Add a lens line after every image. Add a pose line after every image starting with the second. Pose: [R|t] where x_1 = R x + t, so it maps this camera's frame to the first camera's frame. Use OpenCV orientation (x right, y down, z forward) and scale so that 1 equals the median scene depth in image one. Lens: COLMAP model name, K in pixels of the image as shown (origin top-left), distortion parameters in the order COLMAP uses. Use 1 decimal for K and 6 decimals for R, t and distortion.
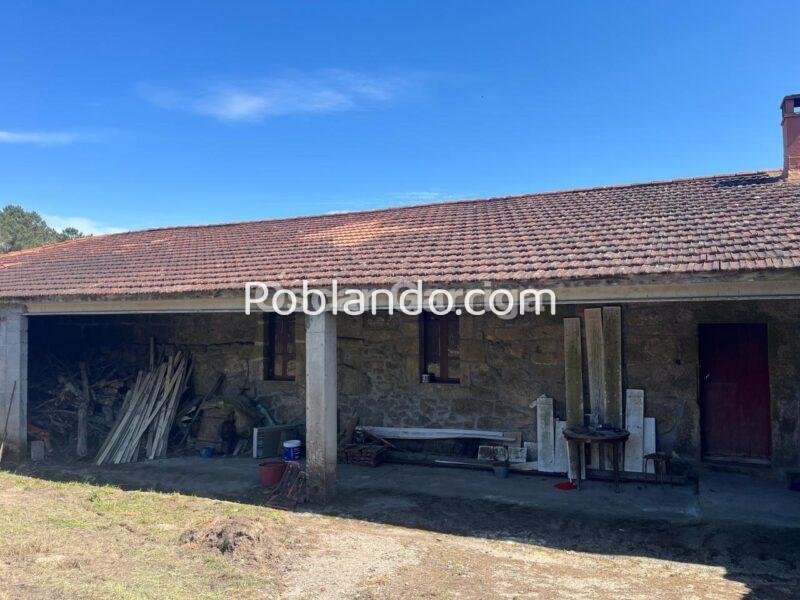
lens RADIAL K [[607.8, 0, 400.0], [0, 607.8, 300.0], [0, 0, 1]] dist [0.047186, -0.080998]
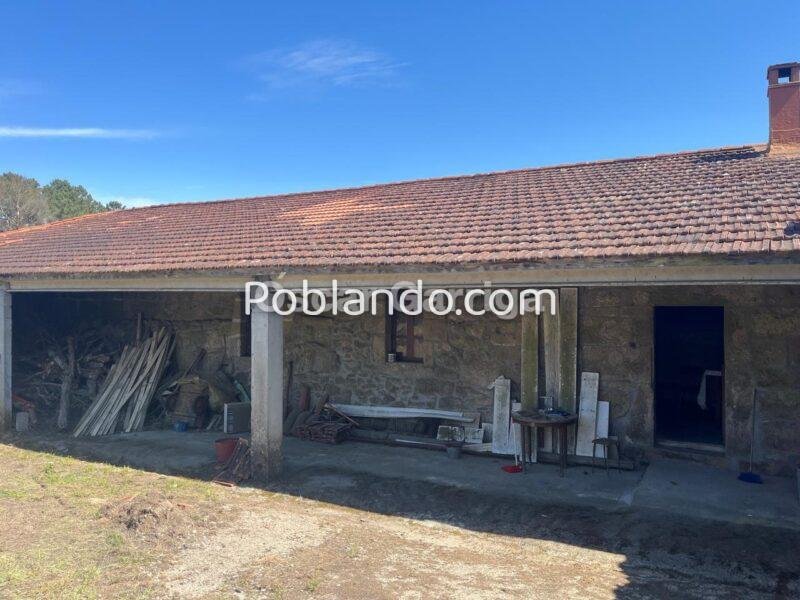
lens RADIAL K [[607.8, 0, 400.0], [0, 607.8, 300.0], [0, 0, 1]] dist [0.047186, -0.080998]
pose [[0.998236, 0.007169, -0.058930, 0.136071], [-0.004578, 0.999022, 0.043979, -0.011575], [0.059188, -0.043631, 0.997293, 0.010185]]
